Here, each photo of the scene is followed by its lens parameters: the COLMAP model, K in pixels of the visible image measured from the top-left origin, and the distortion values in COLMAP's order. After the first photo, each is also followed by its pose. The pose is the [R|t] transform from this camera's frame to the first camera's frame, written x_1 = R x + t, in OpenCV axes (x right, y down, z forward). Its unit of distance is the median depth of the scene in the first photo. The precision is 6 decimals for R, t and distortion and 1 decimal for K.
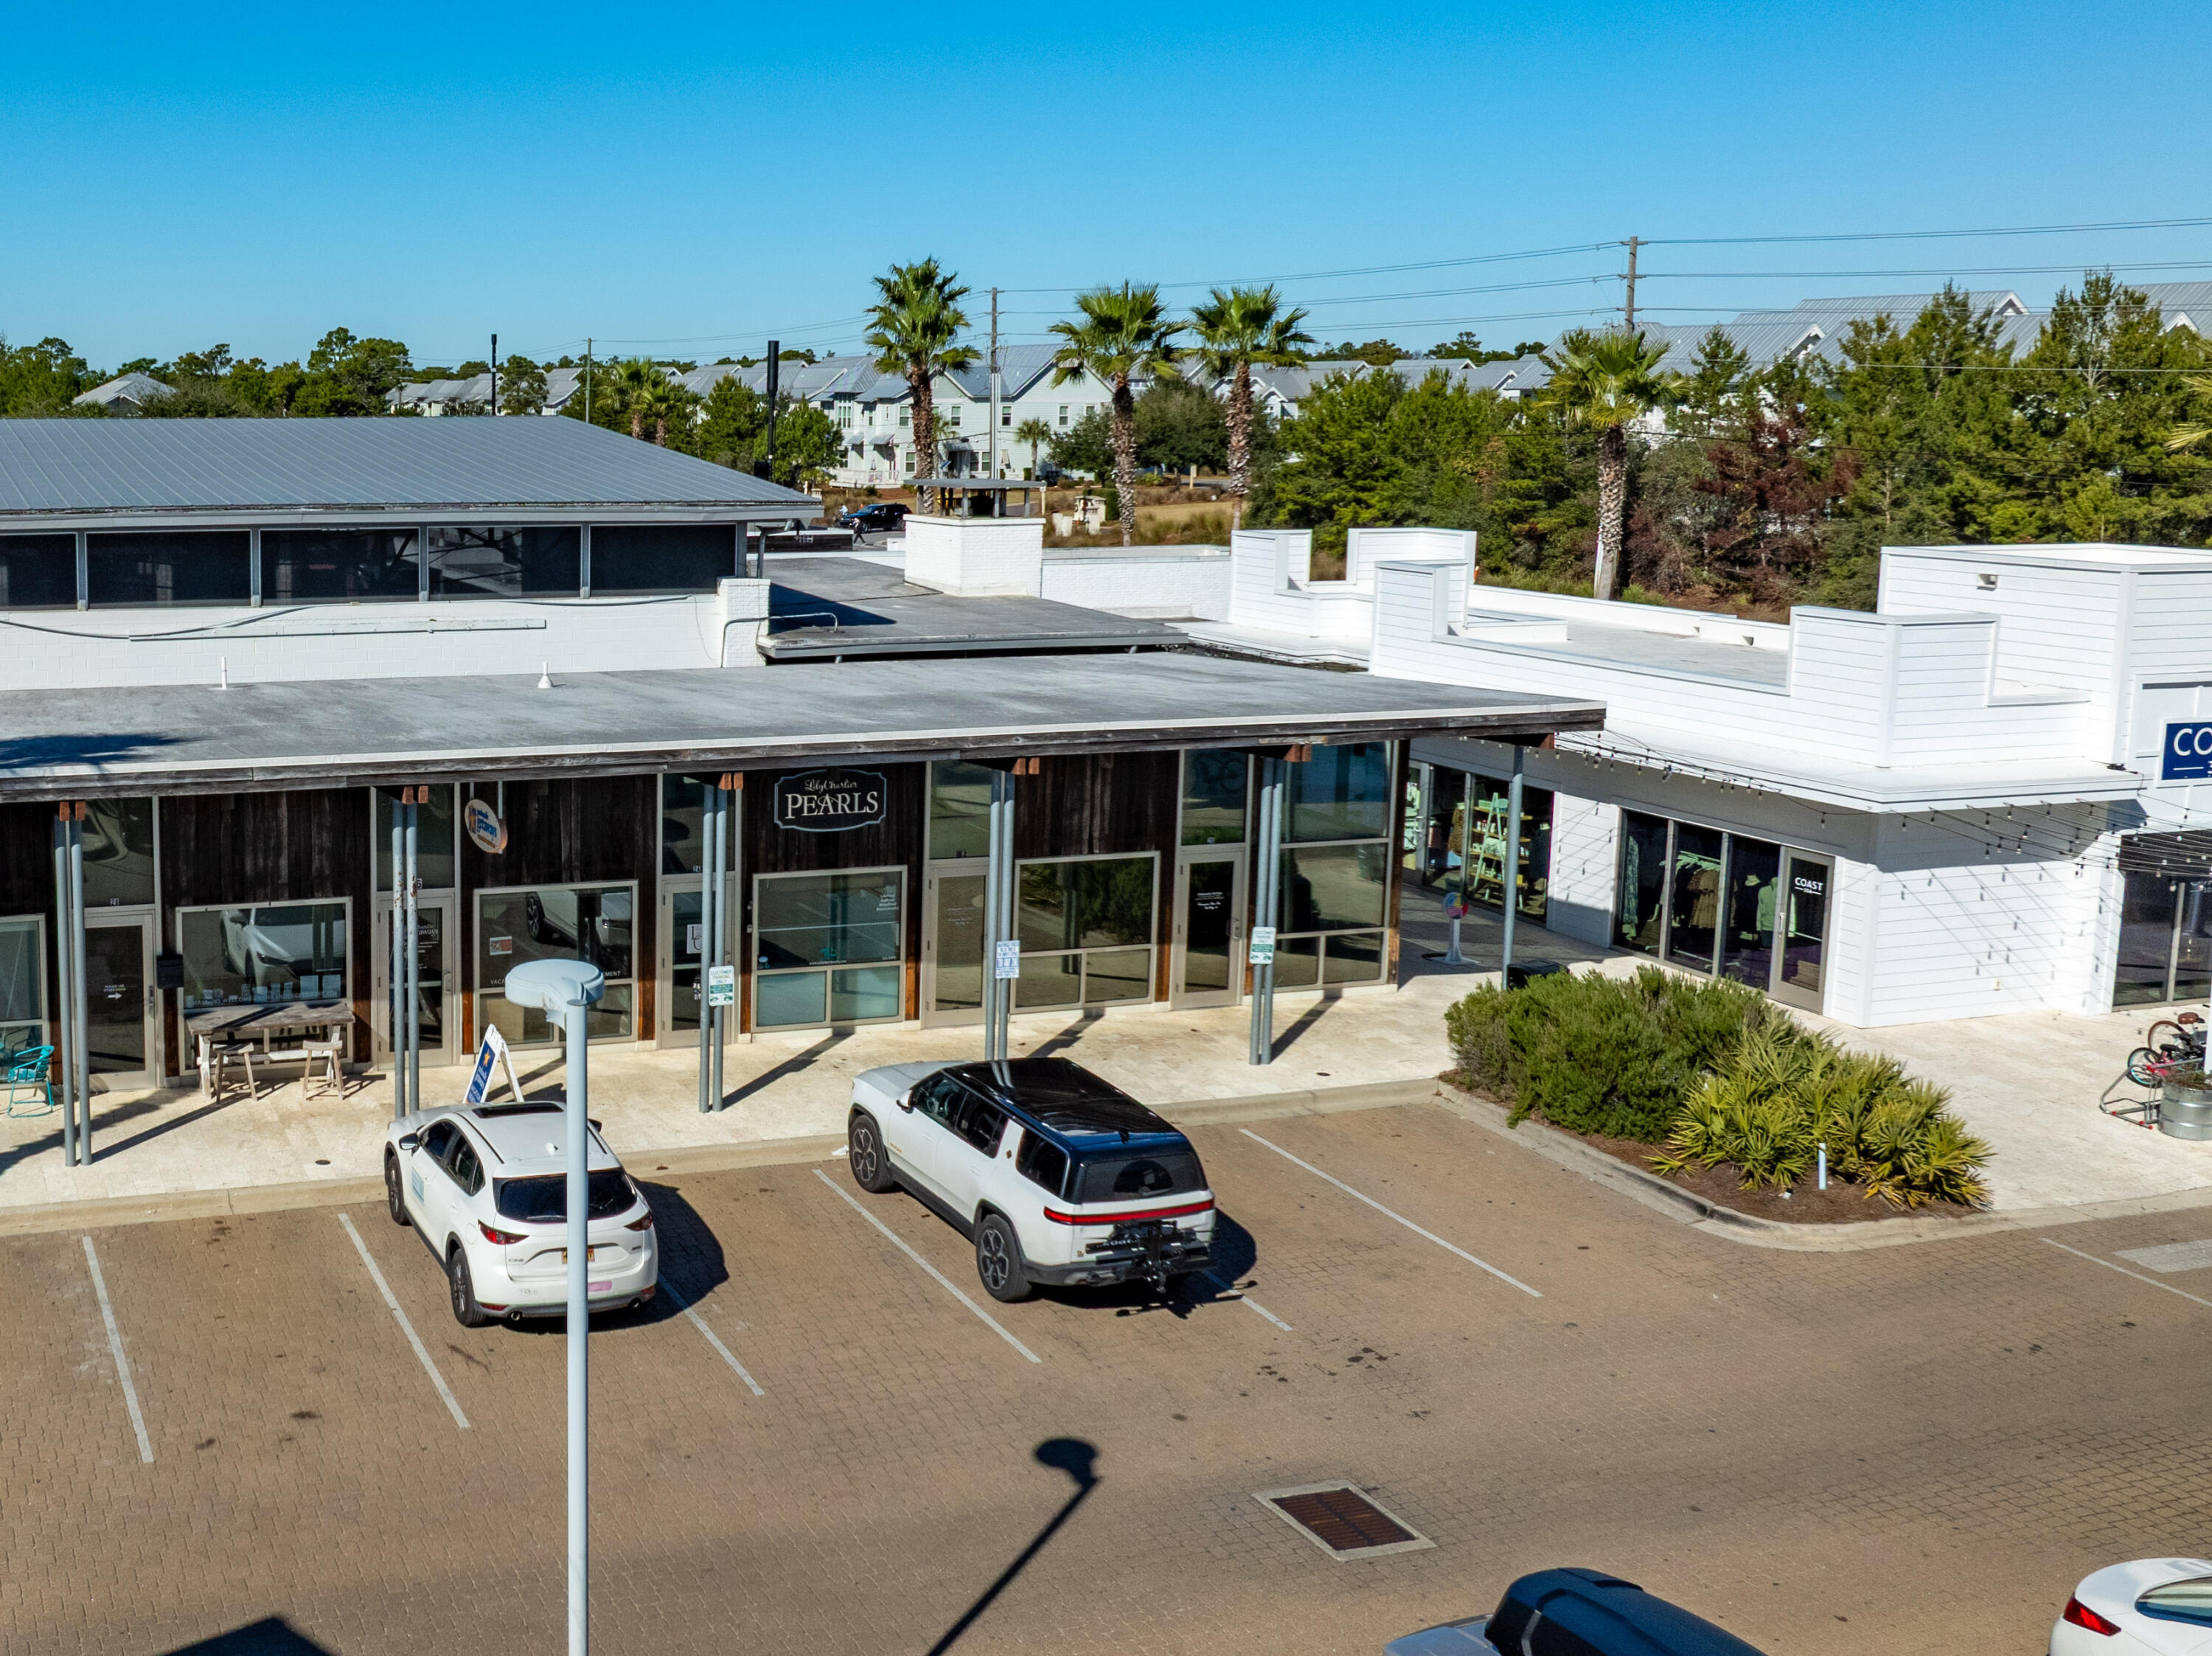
lens RADIAL K [[2413.9, 0, 516.8], [0, 2413.9, 754.4], [0, 0, 1]] dist [-0.013531, -0.044062]
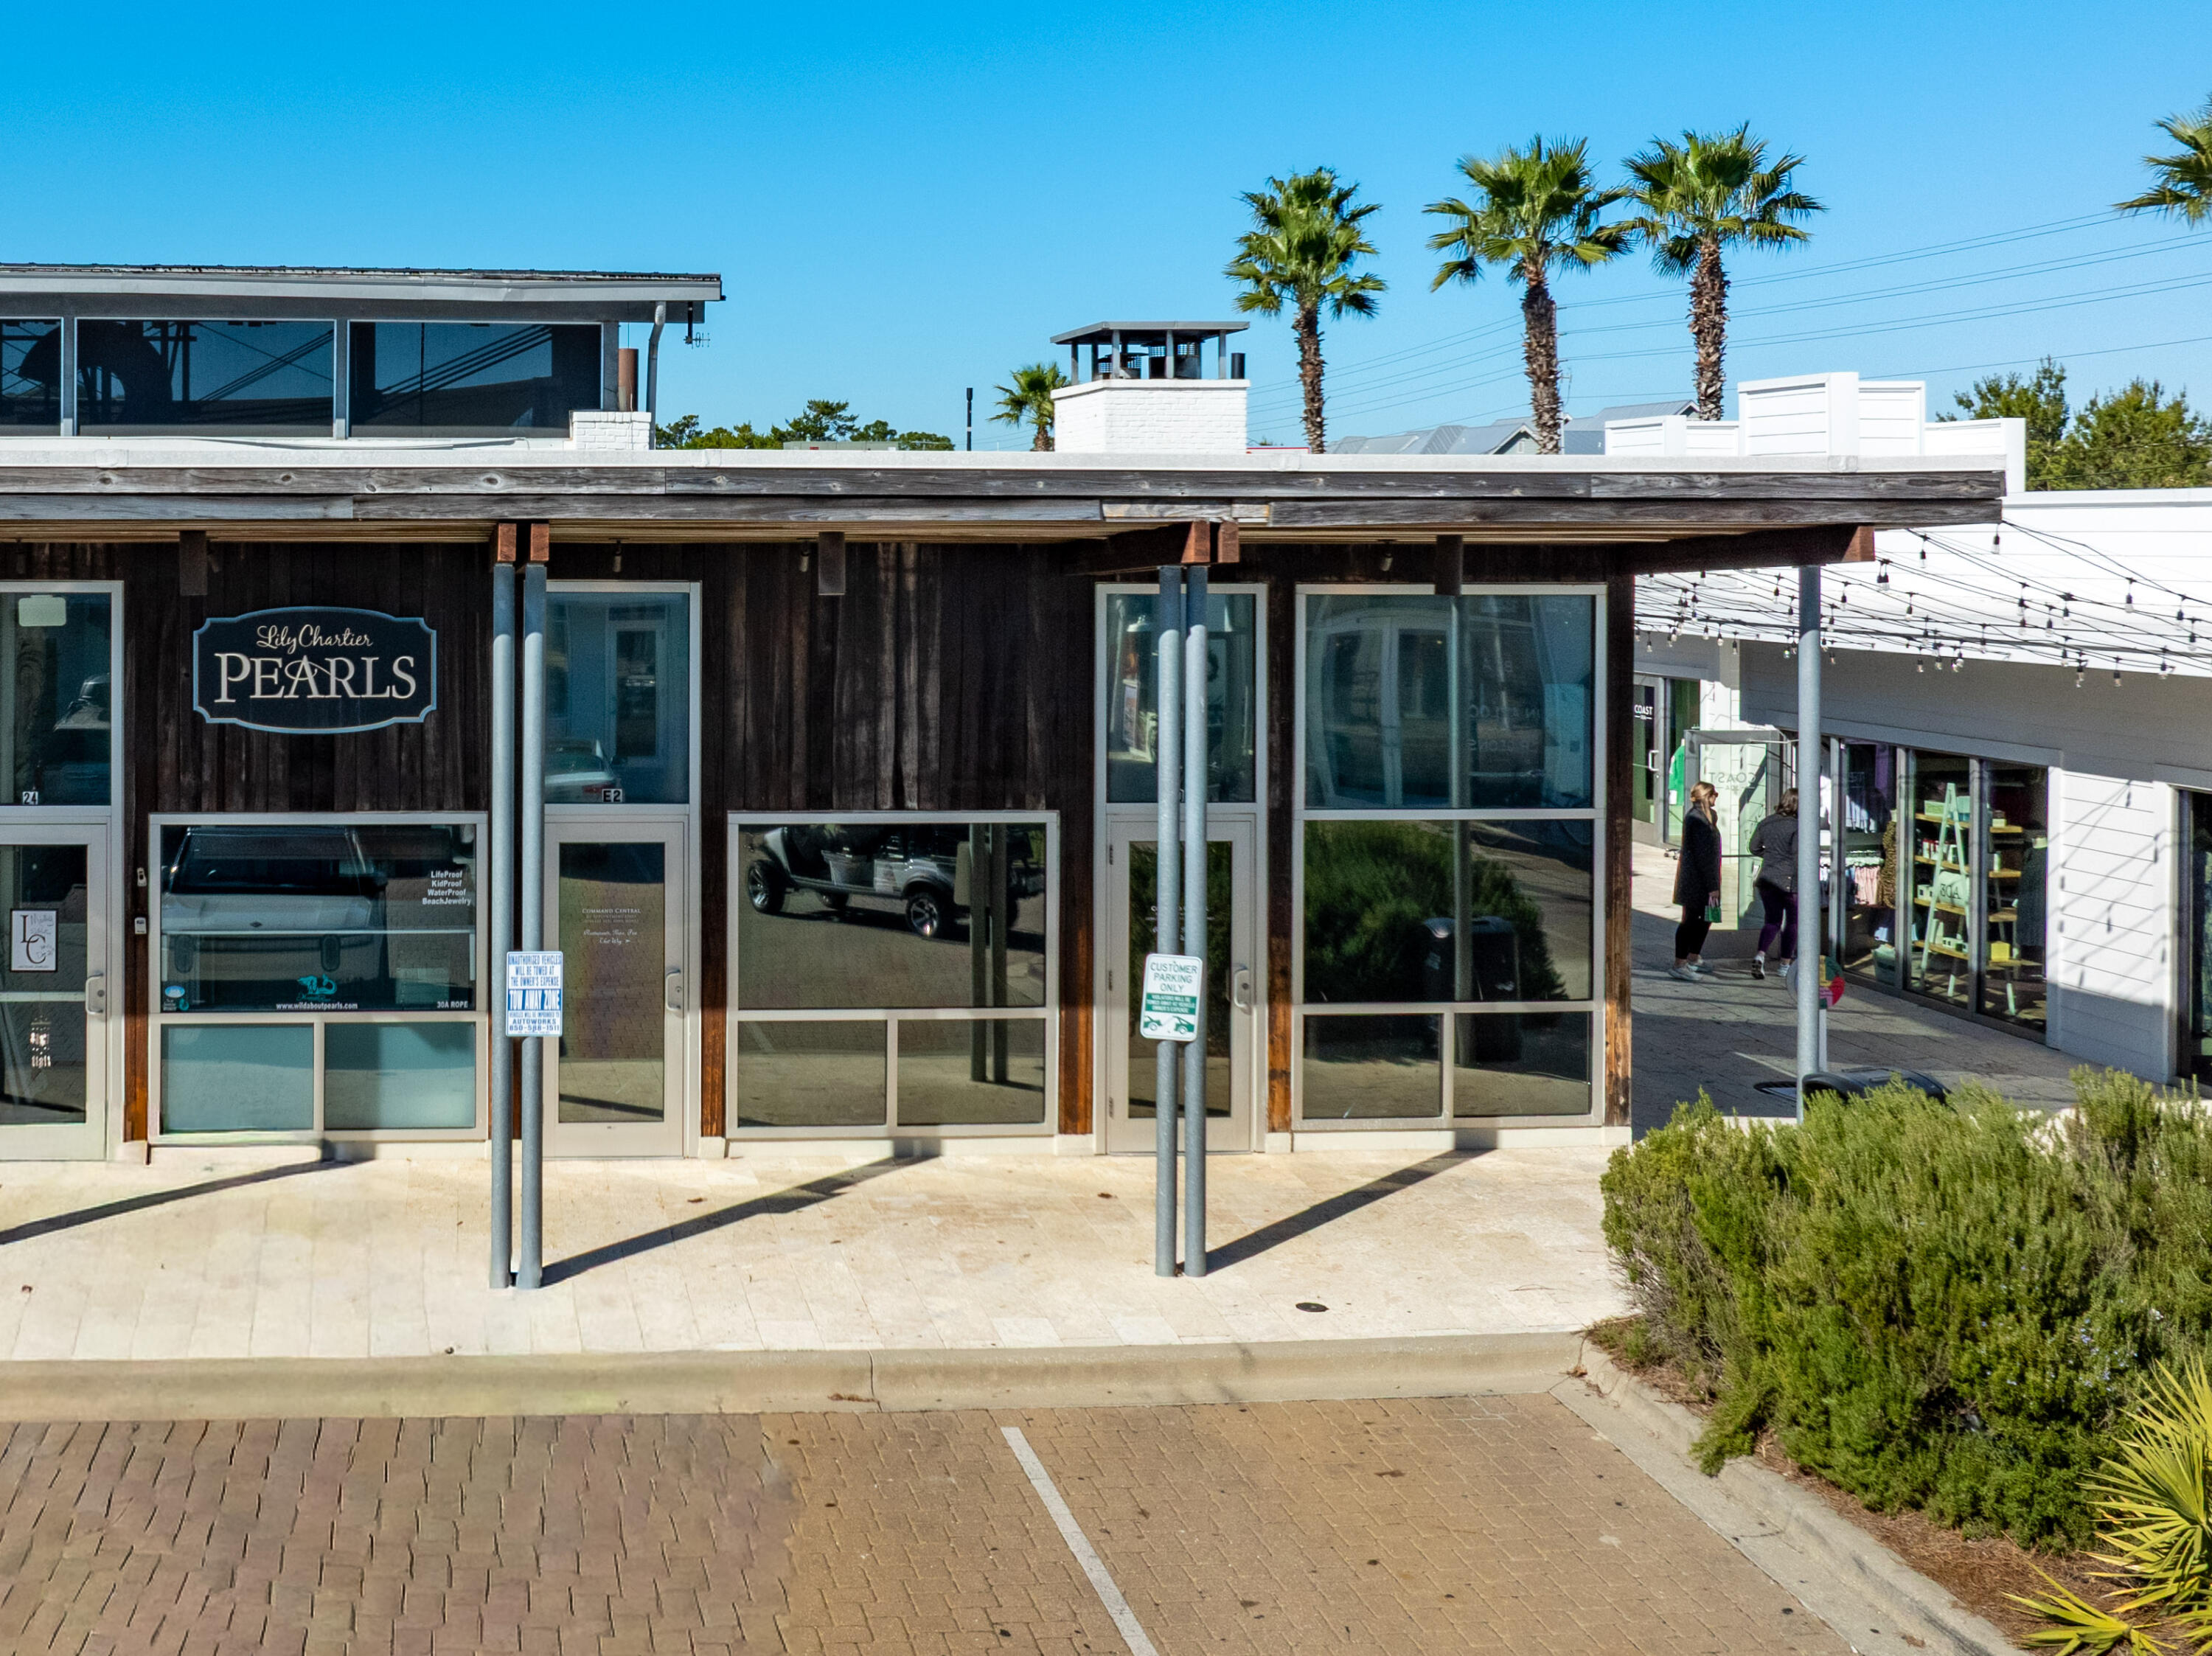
lens RADIAL K [[2600.5, 0, 569.5], [0, 2600.5, 514.7], [0, 0, 1]] dist [-0.019725, -0.040218]
pose [[0.976280, 0.003202, -0.216489, 0.291411], [-0.035809, 0.988508, -0.146865, 0.062877], [0.213531, 0.151134, 0.965175, 0.483523]]
